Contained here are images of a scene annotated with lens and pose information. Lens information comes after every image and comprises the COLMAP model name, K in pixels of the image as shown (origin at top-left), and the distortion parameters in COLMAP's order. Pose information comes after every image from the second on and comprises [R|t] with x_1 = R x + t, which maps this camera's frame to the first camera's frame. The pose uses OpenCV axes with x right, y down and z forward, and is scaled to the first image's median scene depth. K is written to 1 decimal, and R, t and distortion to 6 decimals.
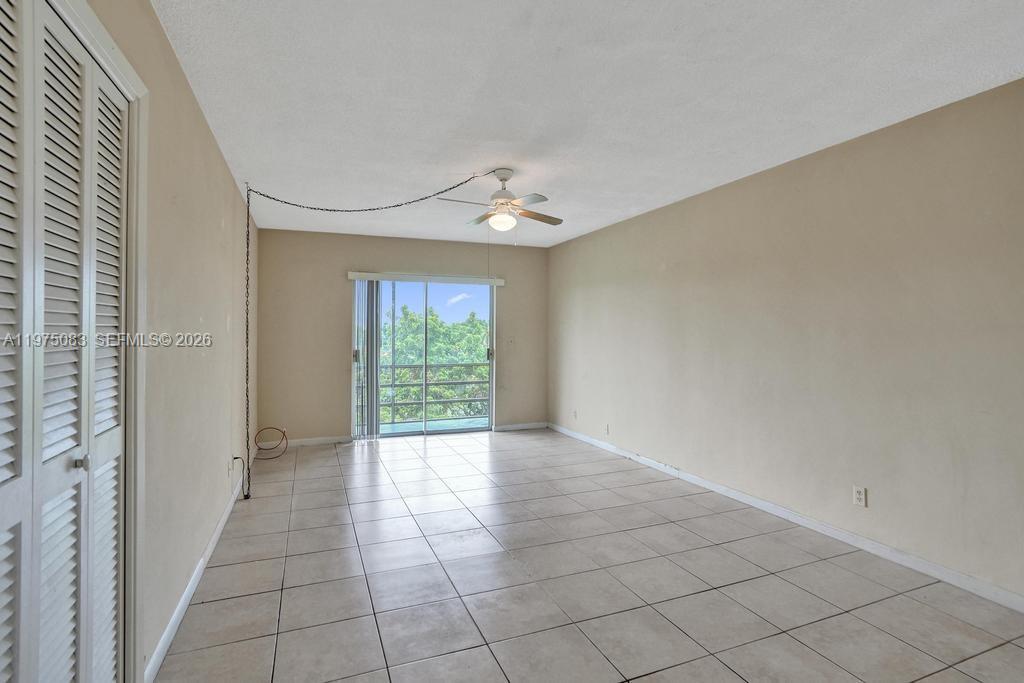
lens RADIAL K [[478.2, 0, 505.9], [0, 478.2, 337.1], [0, 0, 1]] dist [-0.003355, -0.000207]
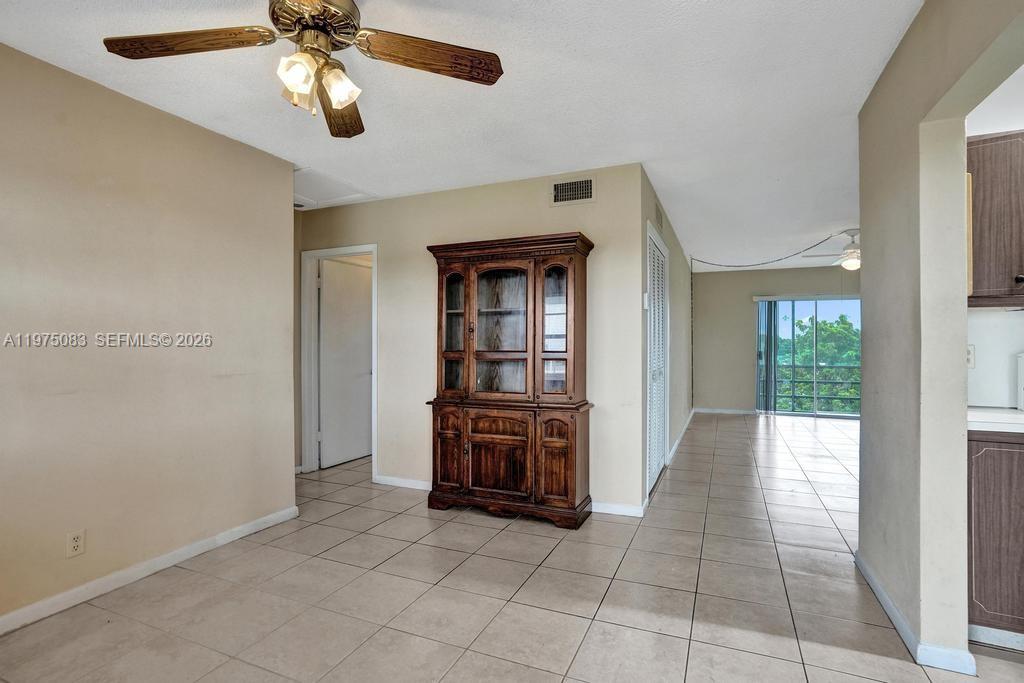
lens RADIAL K [[478.2, 0, 511.1], [0, 478.2, 341.5], [0, 0, 1]] dist [-0.003355, -0.000207]
pose [[0.686875, -0.001881, -0.726773, 0.214770], [-0.009939, 0.999879, -0.011981, 0.024379], [0.726708, 0.015452, 0.686773, -0.515139]]
